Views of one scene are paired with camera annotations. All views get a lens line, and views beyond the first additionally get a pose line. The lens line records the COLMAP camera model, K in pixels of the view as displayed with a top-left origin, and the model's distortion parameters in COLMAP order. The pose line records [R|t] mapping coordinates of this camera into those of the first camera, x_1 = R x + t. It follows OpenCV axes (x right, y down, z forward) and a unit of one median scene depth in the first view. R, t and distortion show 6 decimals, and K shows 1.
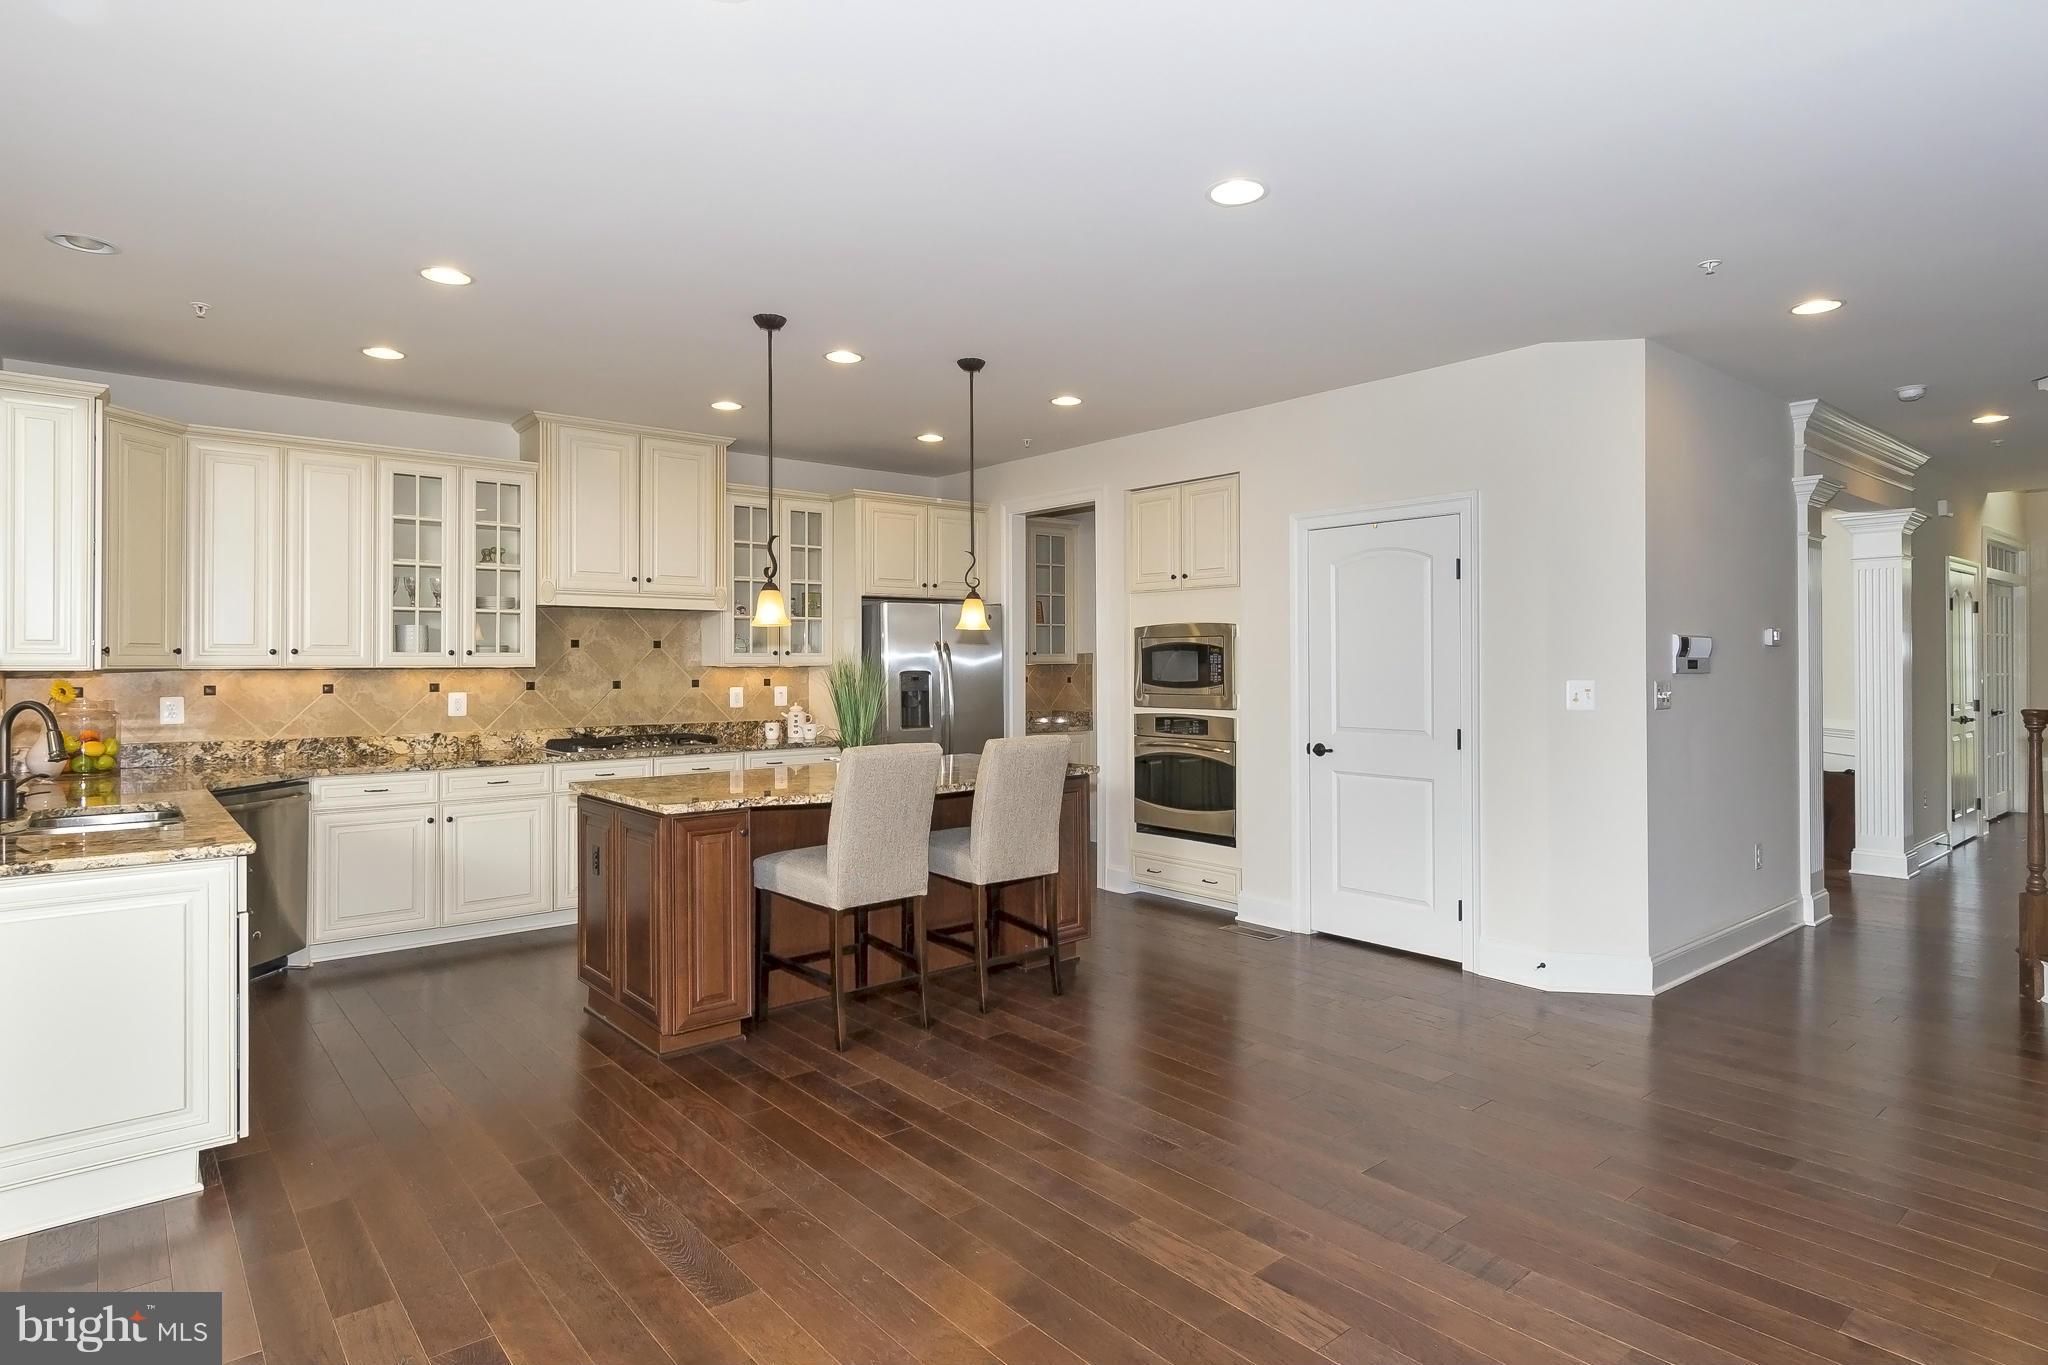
lens RADIAL K [[1105.5, 0, 1028.4], [0, 1105.5, 655.8], [0, 0, 1]] dist [0.004107, -0.000353]
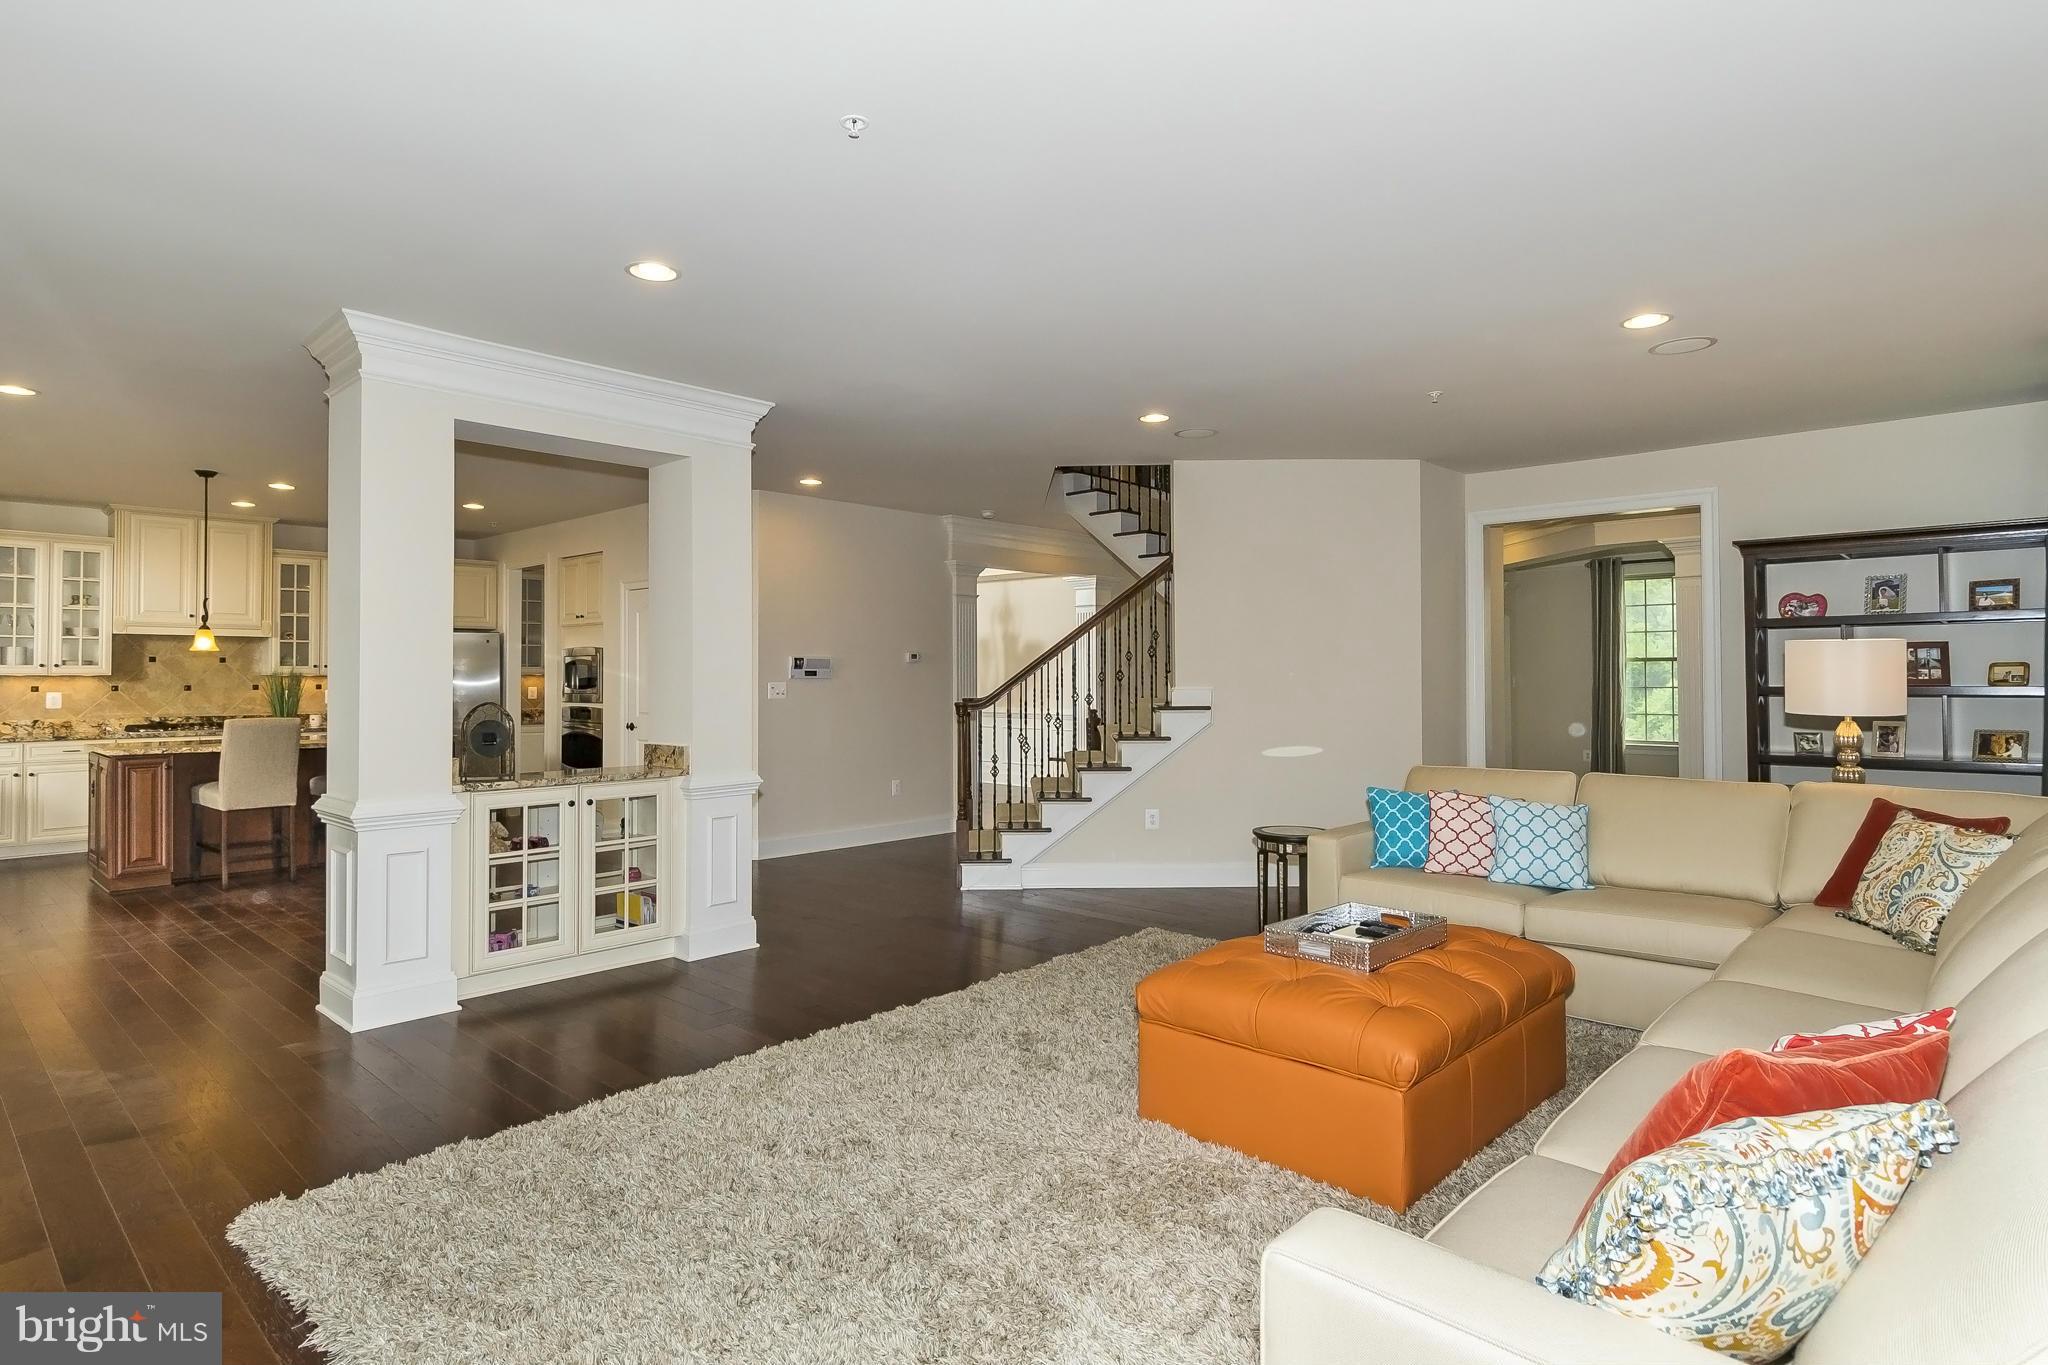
lens RADIAL K [[1062.9, 0, 1017.3], [0, 1062.9, 656.5], [0, 0, 1]] dist [-0.001435, -0.000977]
pose [[0.991589, 0.002855, 0.129396, 0.582152], [-0.001374, 0.999933, -0.011533, -0.000377], [-0.129420, 0.011258, 0.991526, -0.575475]]
